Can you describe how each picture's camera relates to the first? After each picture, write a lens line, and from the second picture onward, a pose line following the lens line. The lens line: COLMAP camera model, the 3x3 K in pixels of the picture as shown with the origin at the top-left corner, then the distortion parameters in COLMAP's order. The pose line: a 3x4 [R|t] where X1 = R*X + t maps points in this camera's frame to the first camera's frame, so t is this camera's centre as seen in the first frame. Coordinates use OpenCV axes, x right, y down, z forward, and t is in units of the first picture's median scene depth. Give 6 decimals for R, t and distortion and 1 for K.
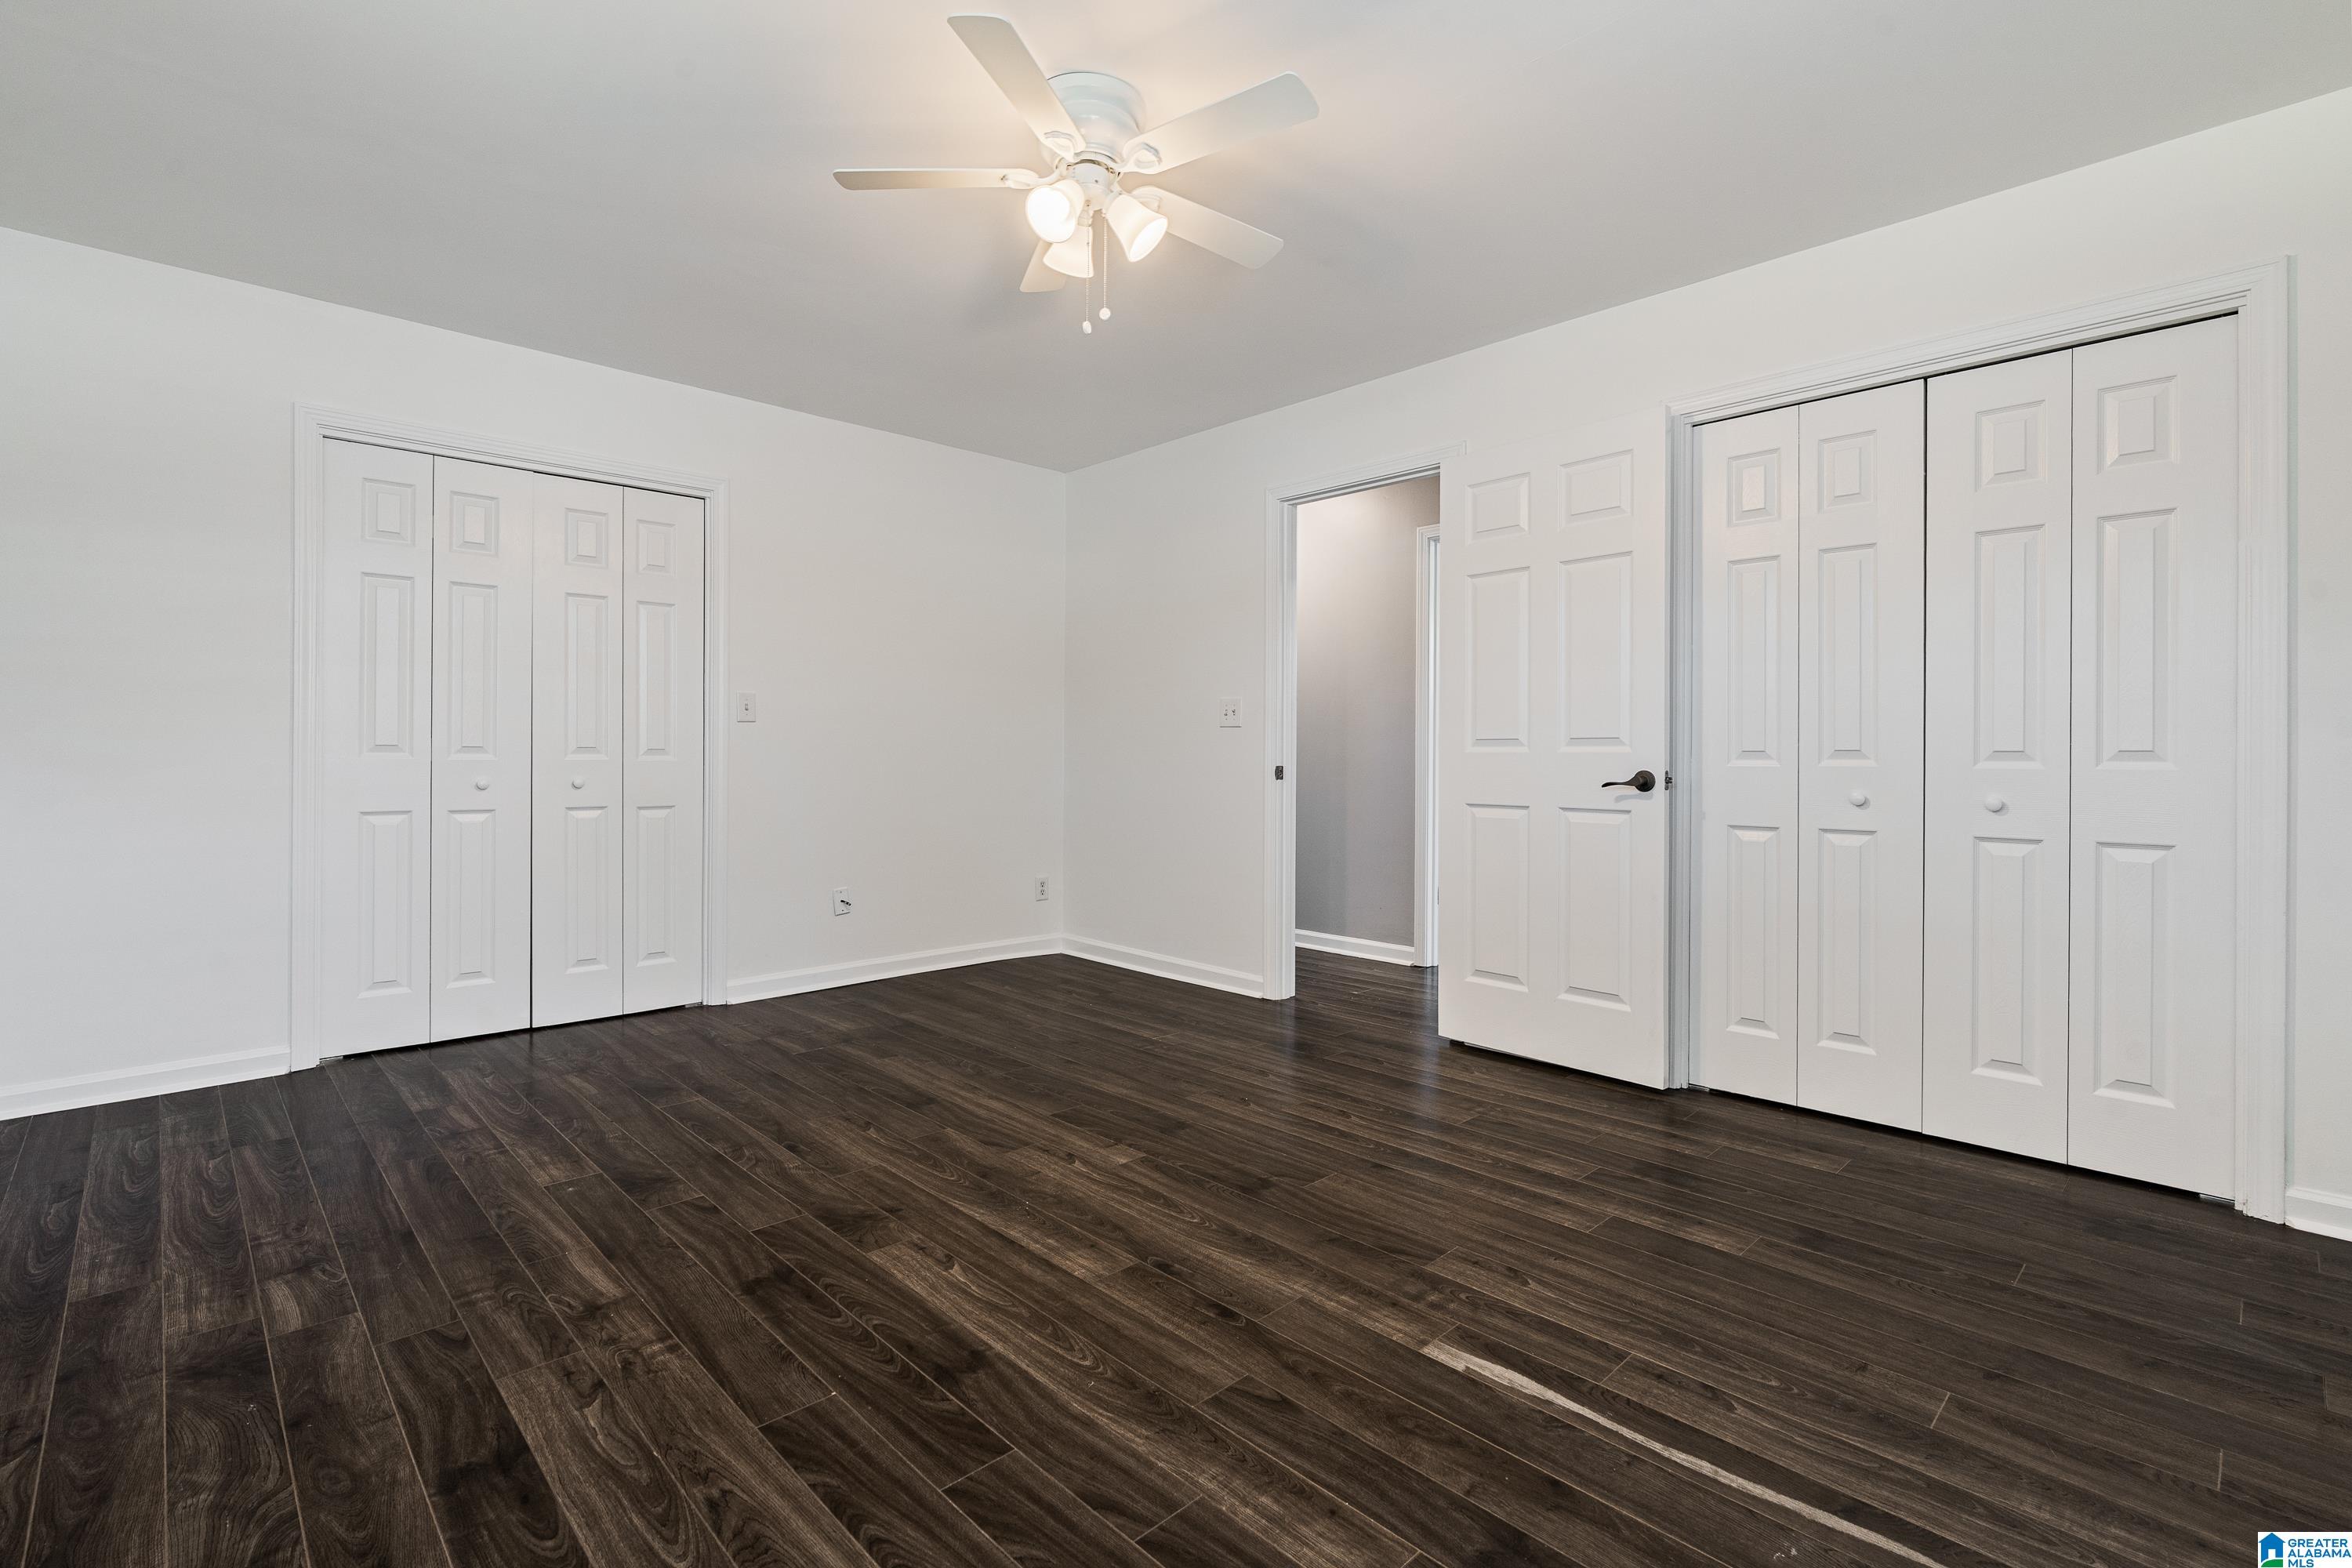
lens RADIAL K [[1077.9, 0, 1176.0], [0, 1077.9, 784.0], [0, 0, 1]] dist [-0.010648, 0.001118]
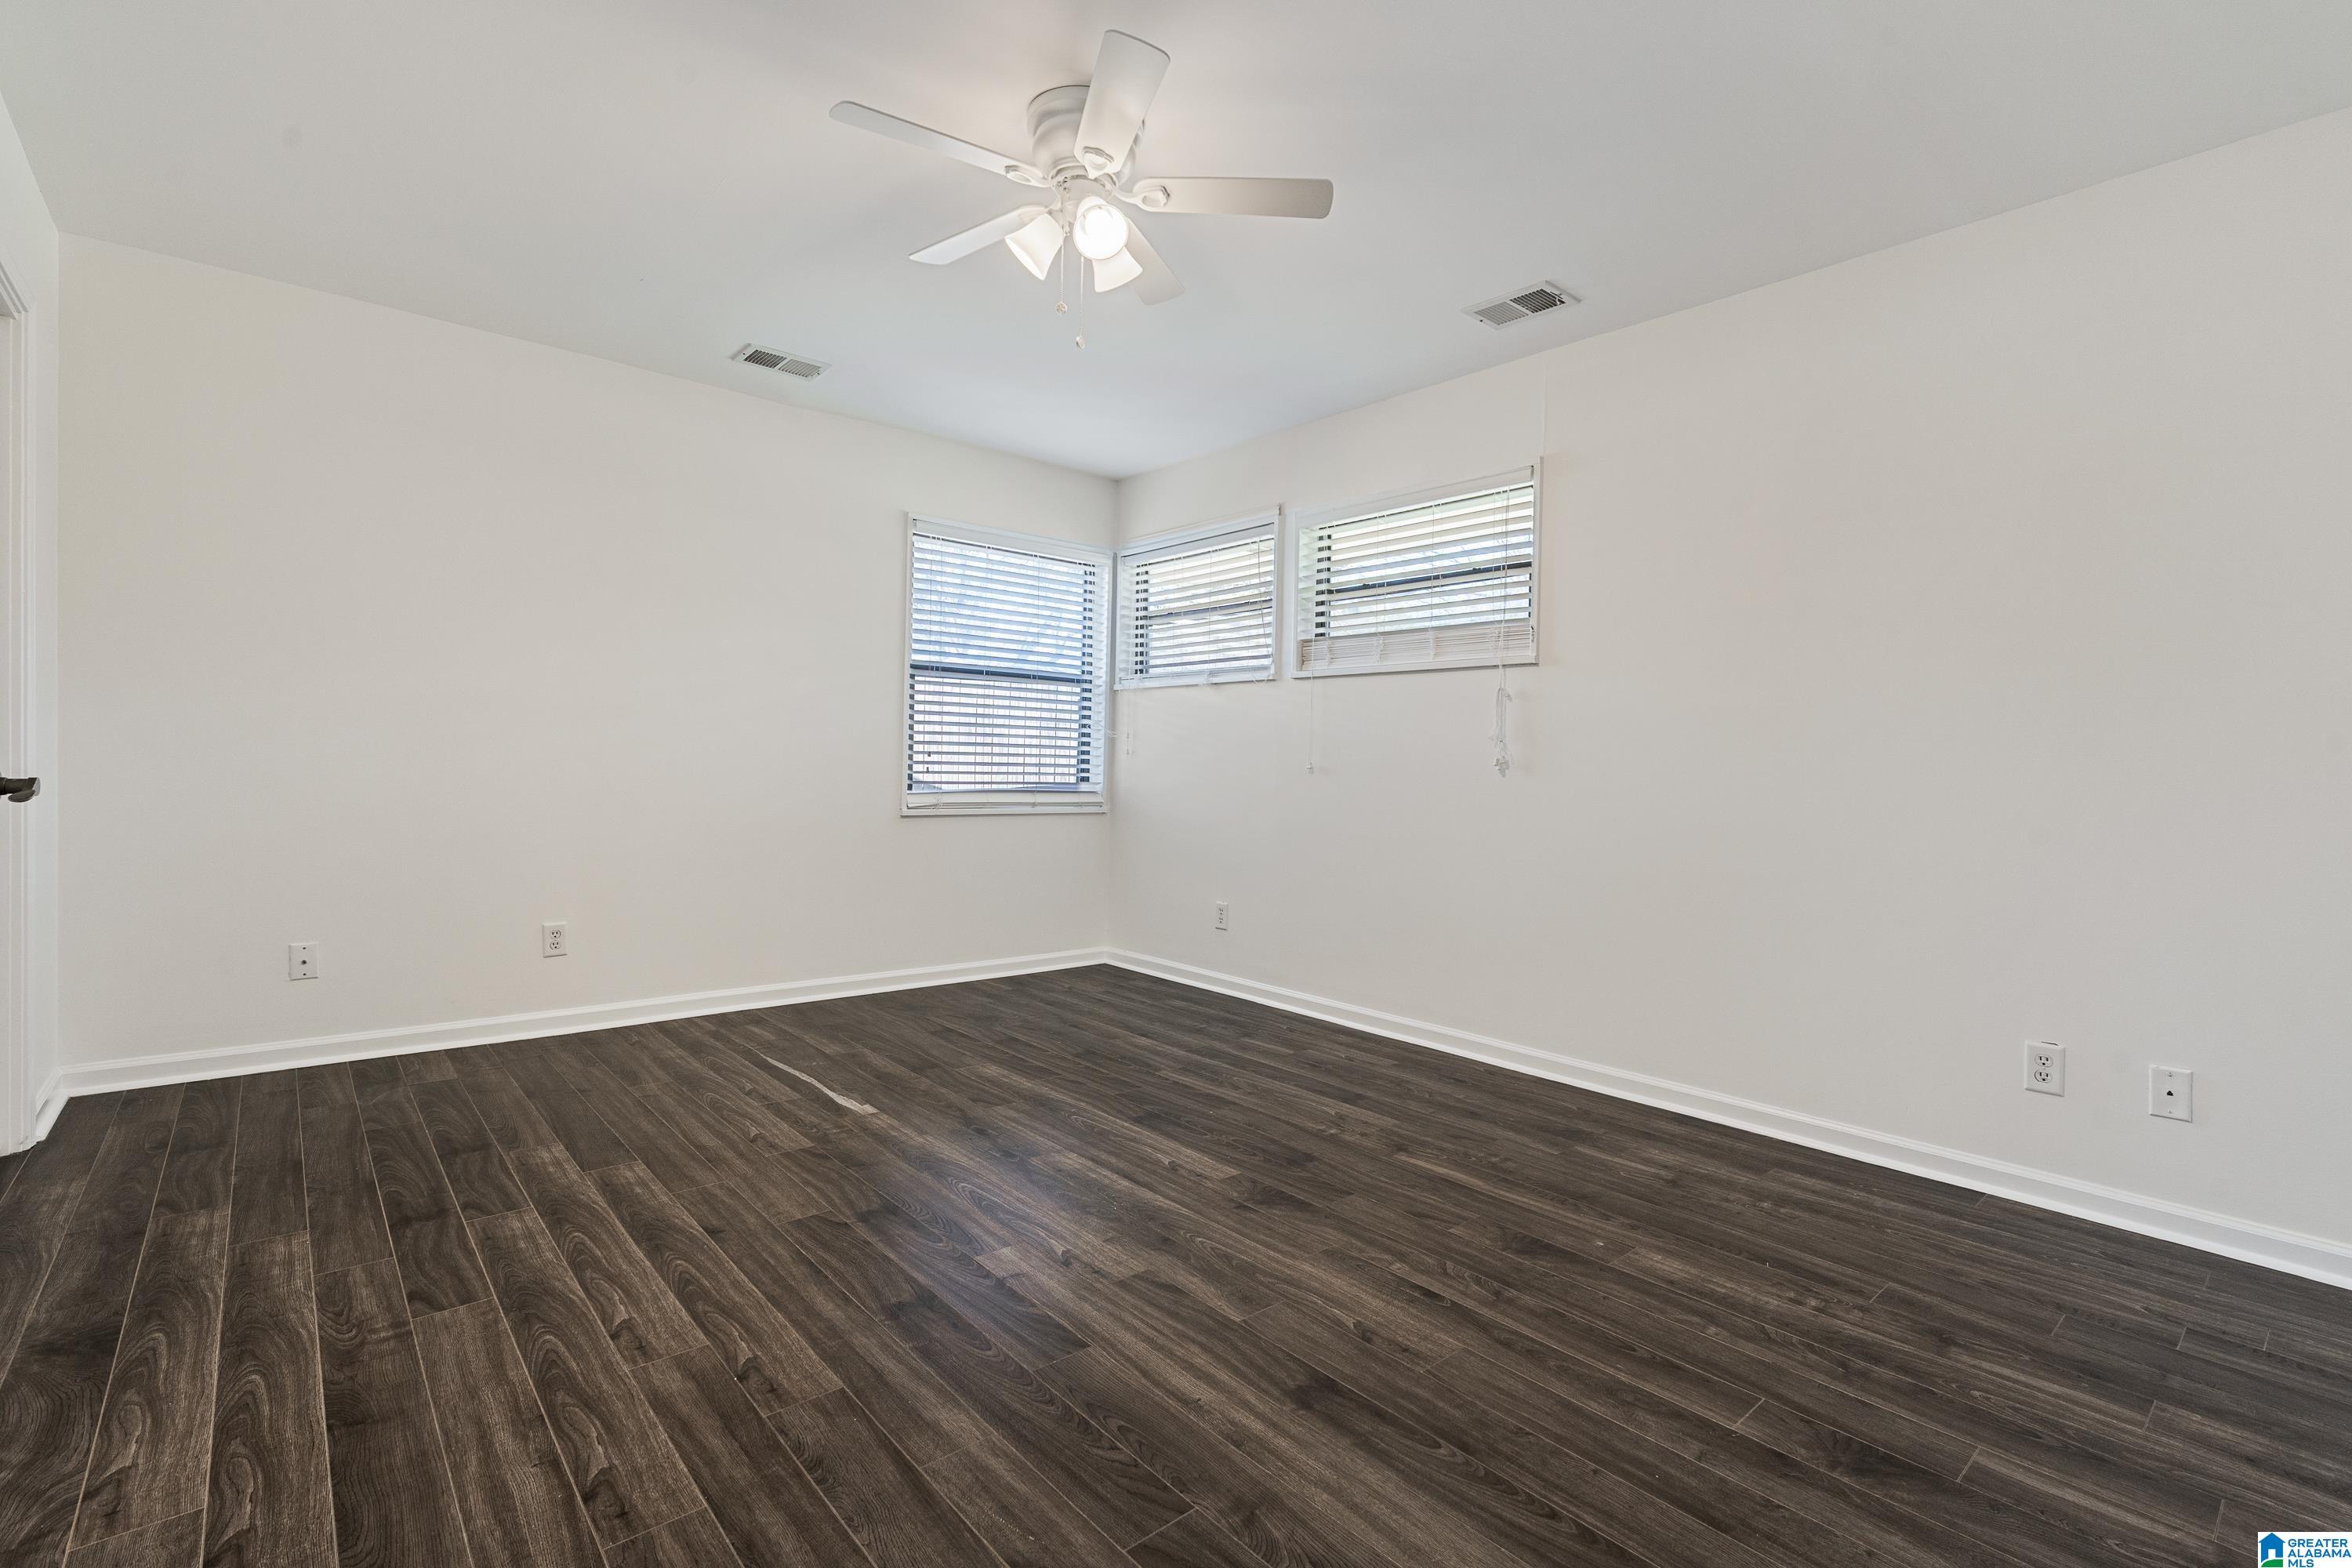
lens RADIAL K [[1077.9, 0, 1176.0], [0, 1077.9, 784.0], [0, 0, 1]] dist [-0.010648, 0.001118]
pose [[-0.998300, -0.029100, 0.050495, -0.245447], [-0.026985, 0.998750, 0.042078, -0.058316], [-0.051657, 0.040644, -0.997837, 2.083842]]
